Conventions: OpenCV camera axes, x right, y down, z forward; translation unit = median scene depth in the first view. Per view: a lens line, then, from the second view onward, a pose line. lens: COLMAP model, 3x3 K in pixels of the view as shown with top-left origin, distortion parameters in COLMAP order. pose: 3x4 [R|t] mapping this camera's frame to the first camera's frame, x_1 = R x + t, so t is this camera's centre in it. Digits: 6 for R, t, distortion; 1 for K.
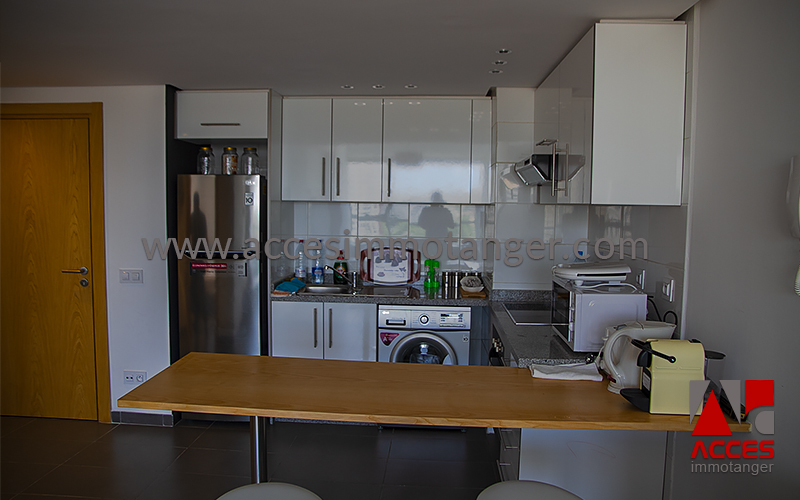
lens RADIAL K [[491.2, 0, 400.0], [0, 491.2, 250.0], [0, 0, 1]] dist [-0.037065, -0.000682]
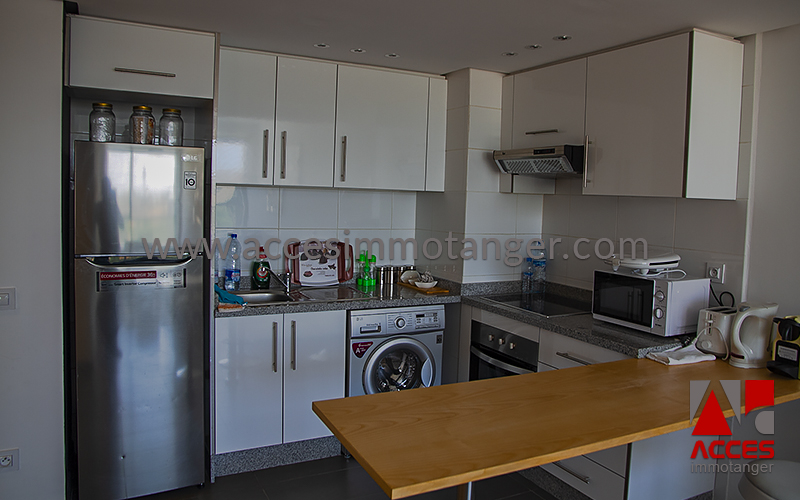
lens RADIAL K [[543.3, 0, 400.7], [0, 543.3, 237.2], [0, 0, 1]] dist [-0.043754, -0.000076]
pose [[0.880905, -0.023580, 0.472706, -0.400641], [0.024568, 0.999690, 0.004084, -0.015236], [-0.472655, 0.008016, 0.881211, 0.142337]]
